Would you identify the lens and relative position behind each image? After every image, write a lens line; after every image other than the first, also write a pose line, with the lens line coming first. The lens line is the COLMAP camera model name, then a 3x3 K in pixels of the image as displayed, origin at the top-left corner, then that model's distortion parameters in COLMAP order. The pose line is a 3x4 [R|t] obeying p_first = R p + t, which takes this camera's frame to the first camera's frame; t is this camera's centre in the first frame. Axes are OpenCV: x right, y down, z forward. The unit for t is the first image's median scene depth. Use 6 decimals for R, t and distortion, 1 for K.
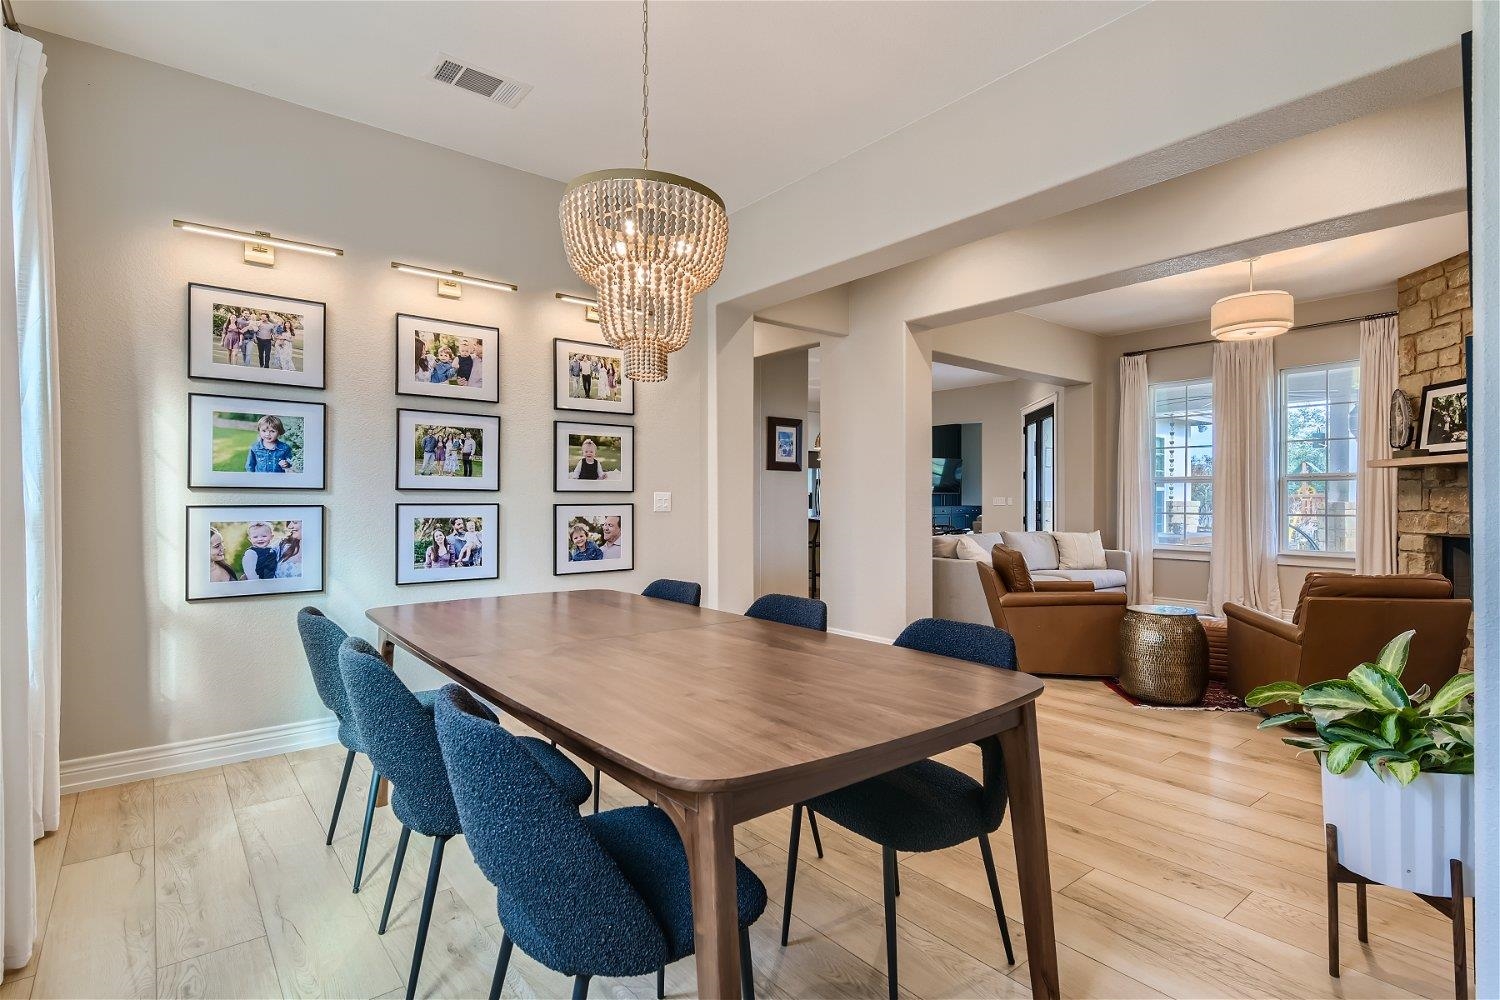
lens RADIAL K [[732.4, 0, 758.9], [0, 732.4, 498.0], [0, 0, 1]] dist [-0.000832, -0.000178]
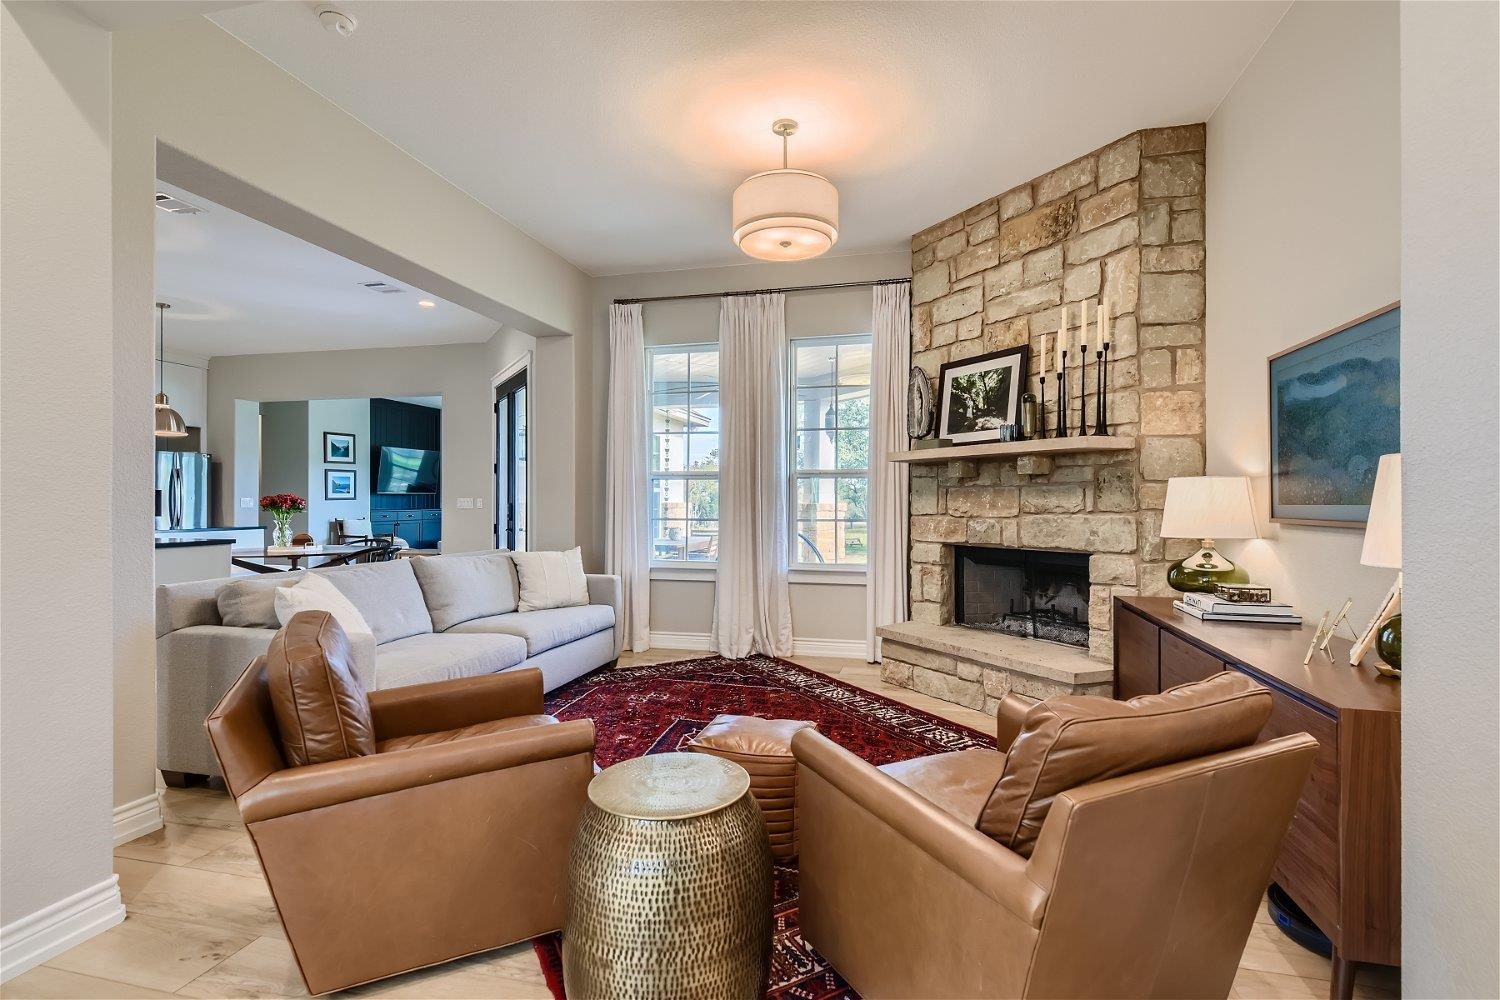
lens RADIAL K [[732.4, 0, 753.0], [0, 732.4, 501.7], [0, 0, 1]] dist [-0.000832, -0.000178]
pose [[0.805647, -0.000822, 0.592396, 0.241266], [-0.001276, 0.999994, 0.003124, 0.000357], [-0.592395, -0.003273, 0.805641, 0.448895]]
